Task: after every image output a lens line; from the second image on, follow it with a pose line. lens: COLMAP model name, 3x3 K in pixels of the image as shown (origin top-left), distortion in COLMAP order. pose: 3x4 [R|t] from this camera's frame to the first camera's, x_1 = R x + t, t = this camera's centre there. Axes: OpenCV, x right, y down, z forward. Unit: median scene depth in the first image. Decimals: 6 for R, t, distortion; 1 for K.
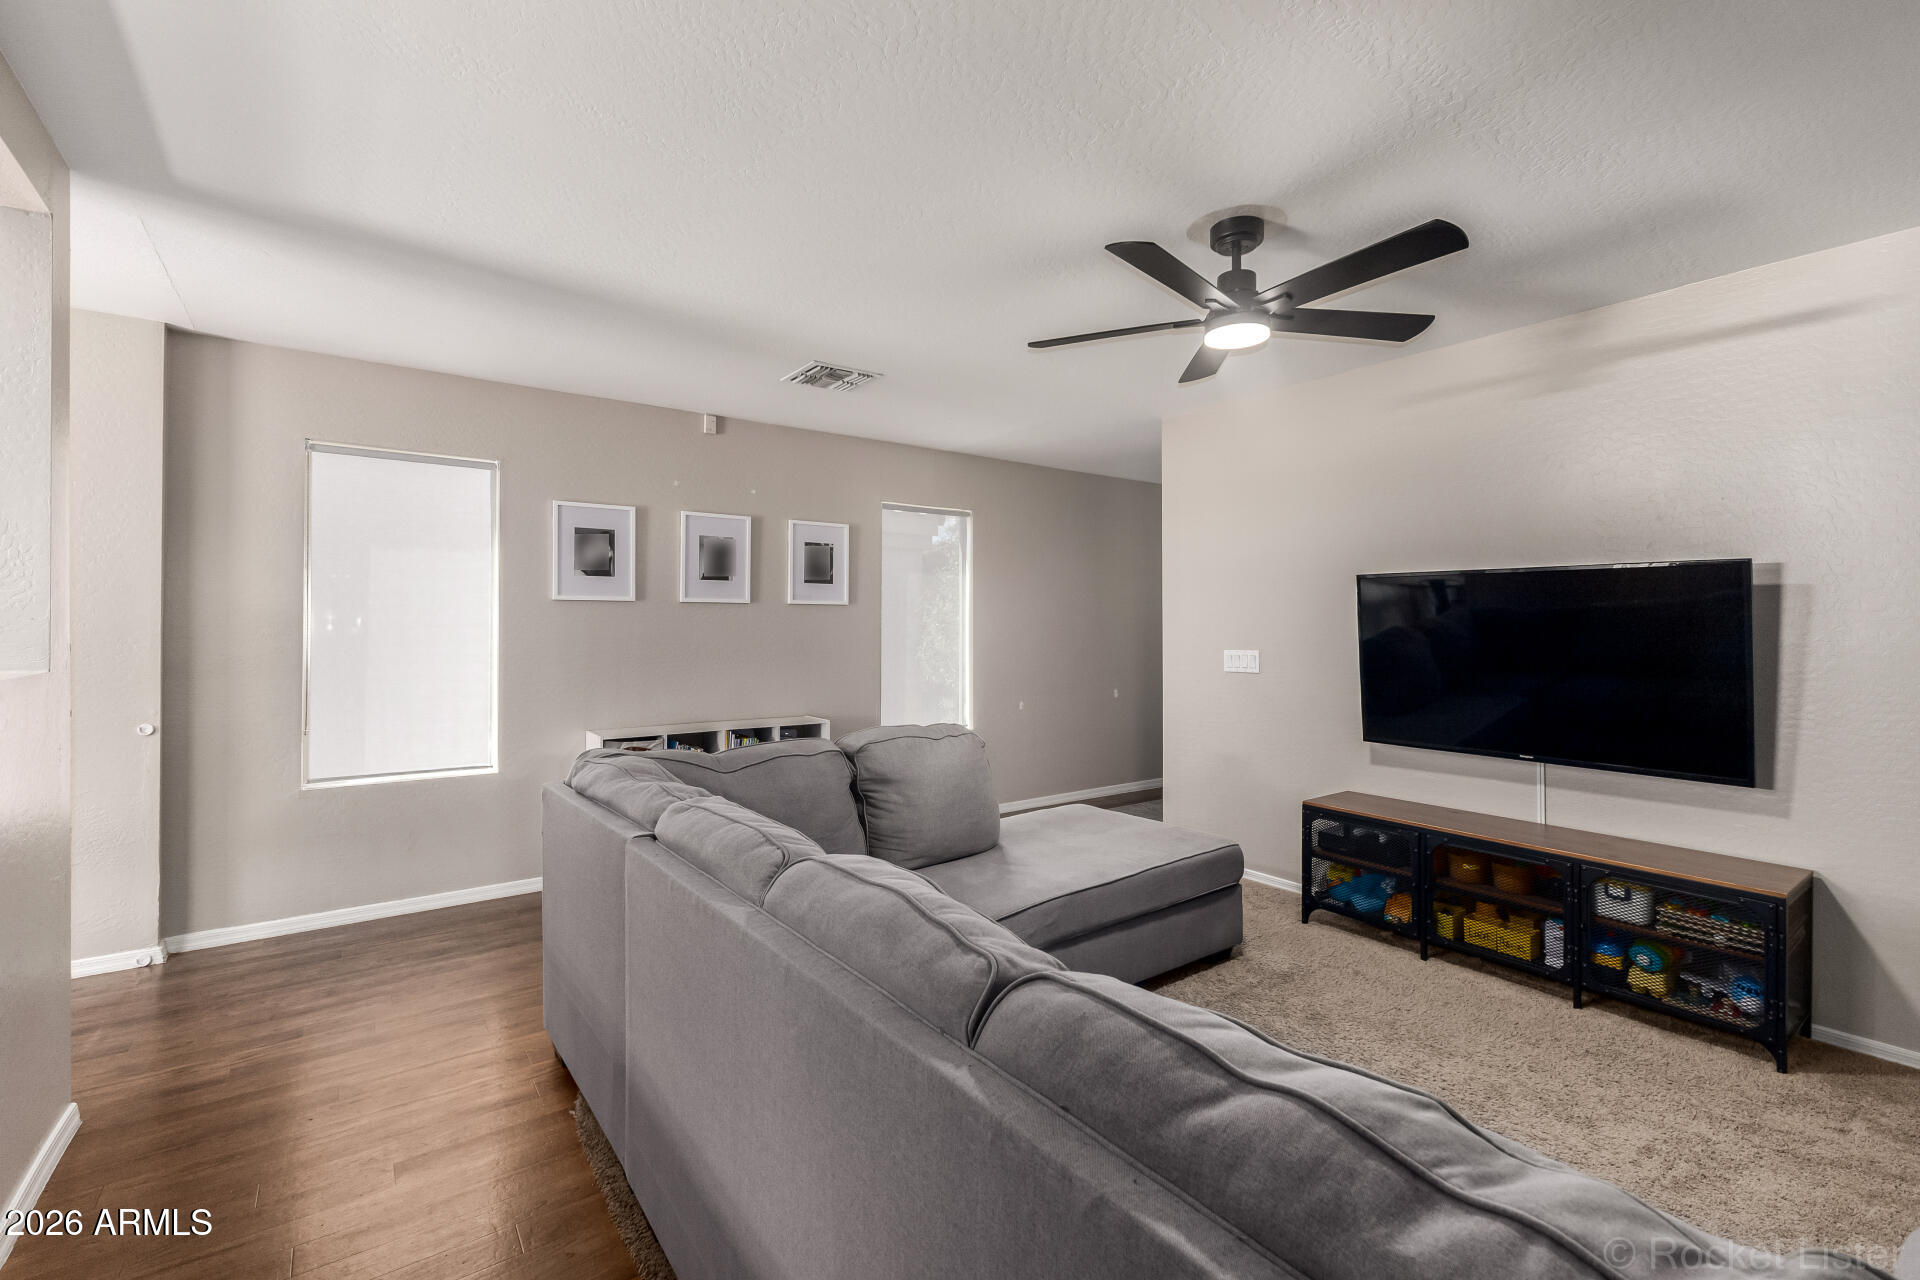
lens RADIAL K [[833.7, 0, 957.8], [0, 833.7, 630.2], [0, 0, 1]] dist [0.002203, 0.000216]
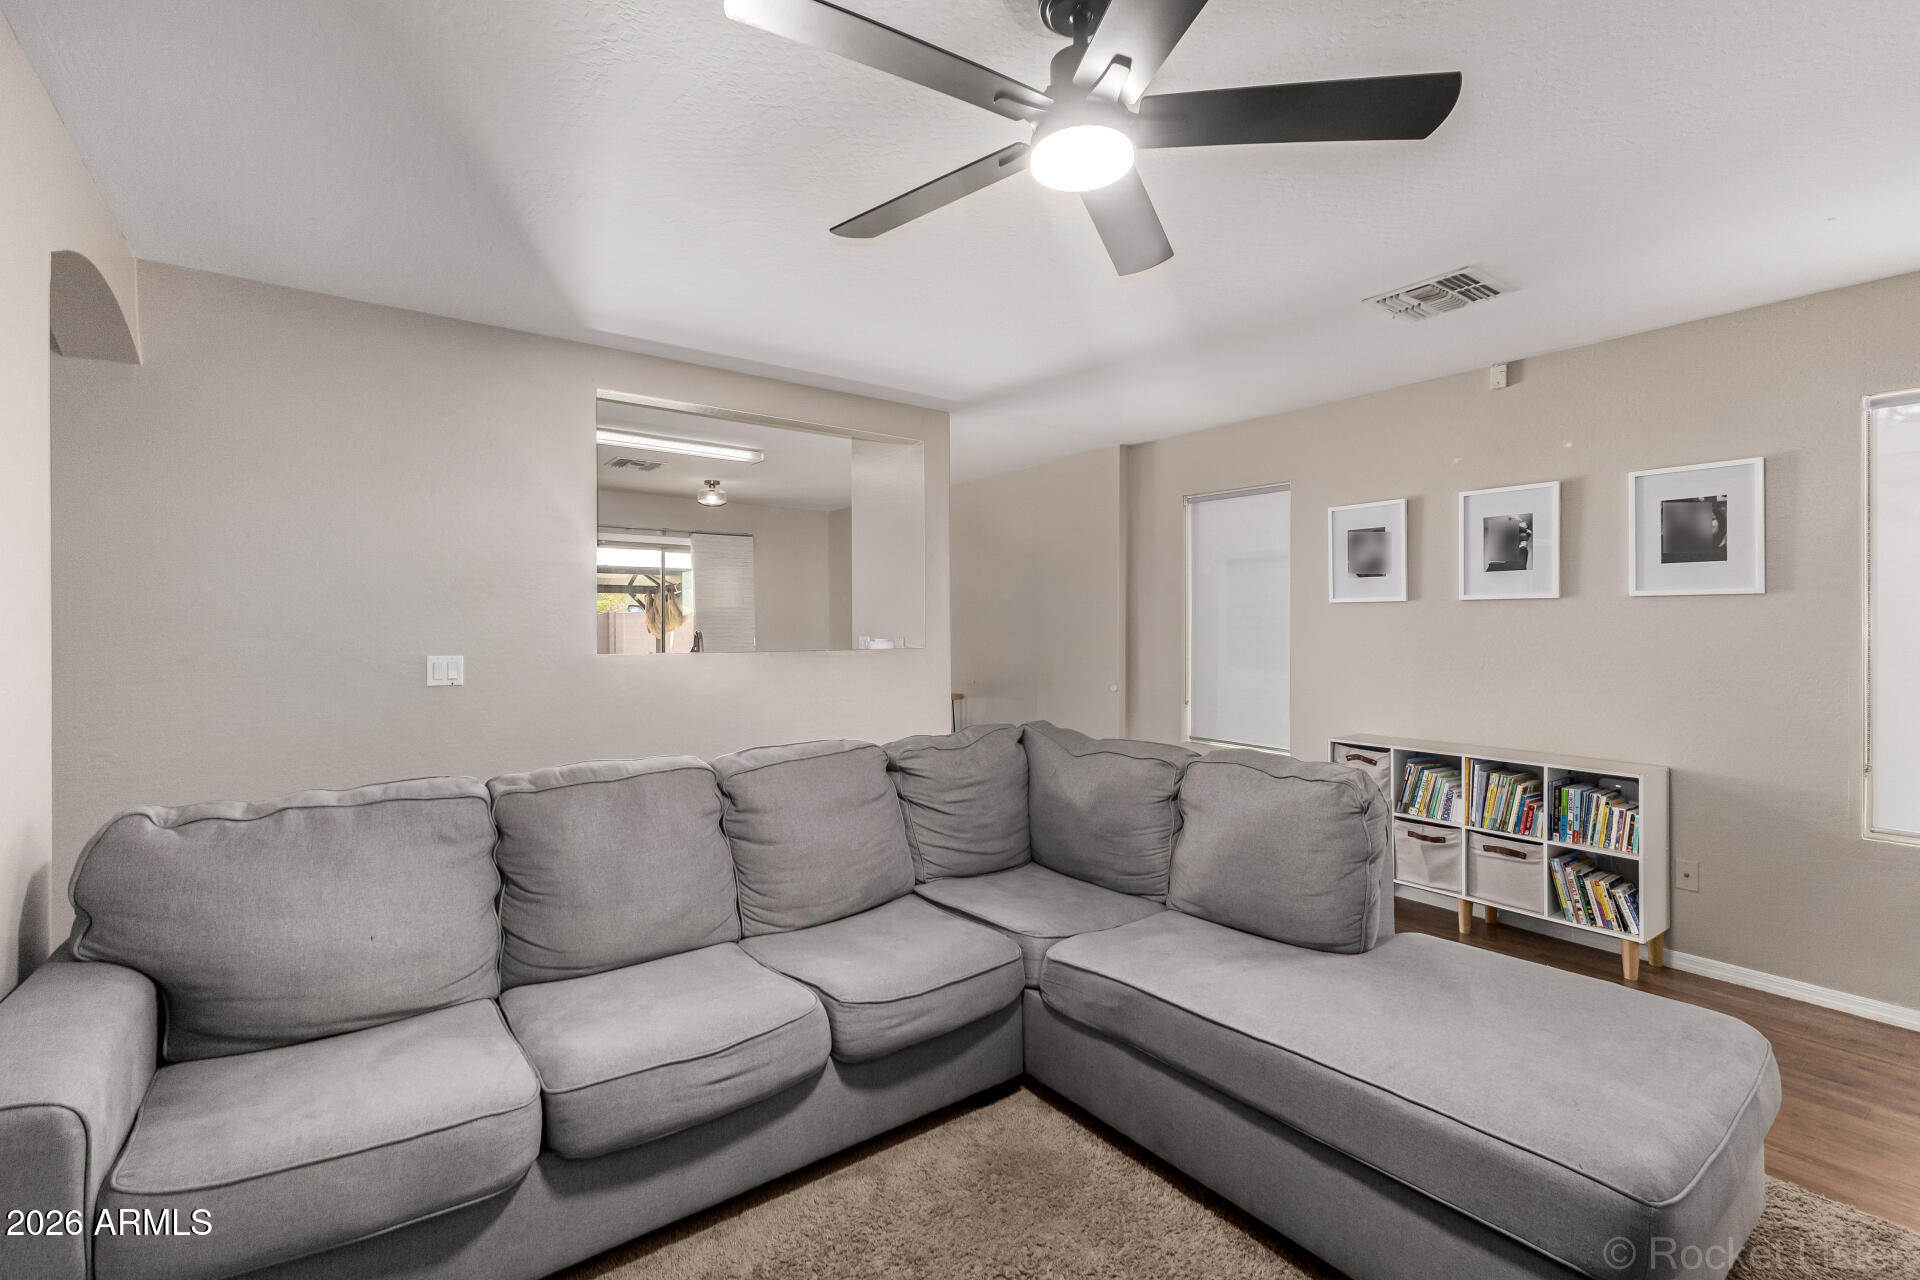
lens RADIAL K [[833.7, 0, 956.1], [0, 833.7, 629.3], [0, 0, 1]] dist [0.002203, 0.000216]
pose [[0.008042, 0.004367, -0.999958, 0.502953], [-0.006749, 0.999968, 0.004313, -0.004107], [0.999945, 0.006714, 0.008072, 0.475627]]
